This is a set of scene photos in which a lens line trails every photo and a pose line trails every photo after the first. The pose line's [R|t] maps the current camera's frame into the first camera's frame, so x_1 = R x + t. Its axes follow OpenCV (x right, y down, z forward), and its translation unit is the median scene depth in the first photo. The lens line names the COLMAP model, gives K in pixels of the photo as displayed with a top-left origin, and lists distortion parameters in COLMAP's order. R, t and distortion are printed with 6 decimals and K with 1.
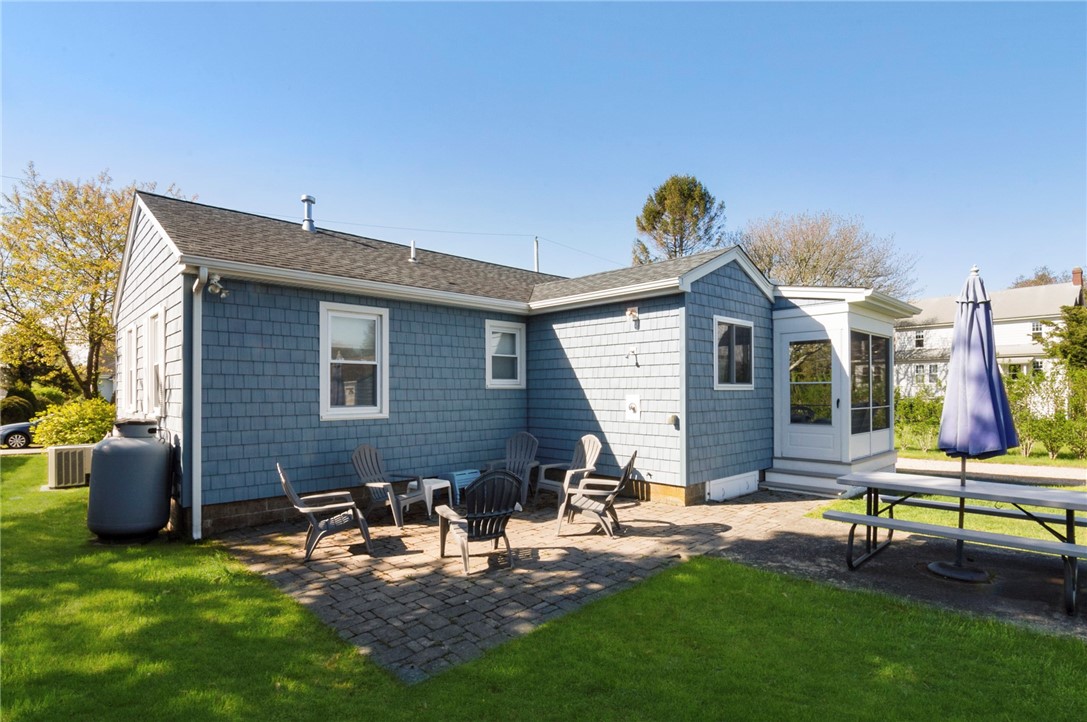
lens RADIAL K [[540.9, 0, 542.0], [0, 540.9, 381.0], [0, 0, 1]] dist [-0.017735, -0.000883]
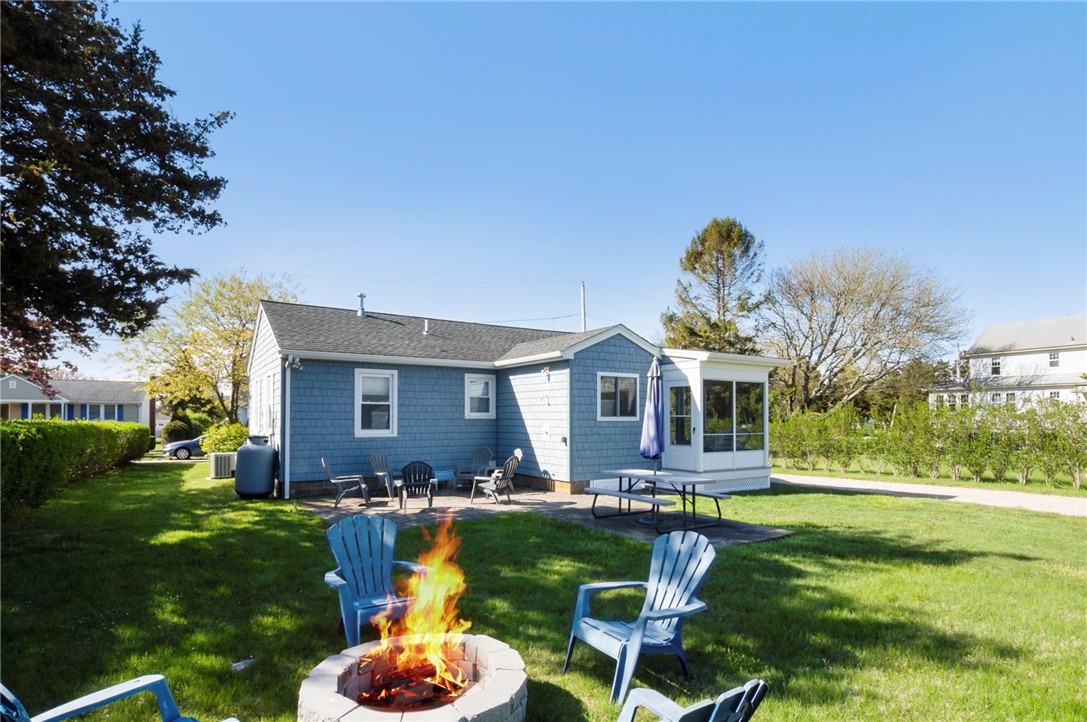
lens RADIAL K [[548.8, 0, 543.3], [0, 548.8, 403.6], [0, 0, 1]] dist [-0.014618, -0.000147]
pose [[0.984032, 0.000298, -0.177992, 0.433074], [-0.001448, 0.999979, -0.006330, -0.021622], [0.177986, 0.006486, 0.984012, -0.541813]]
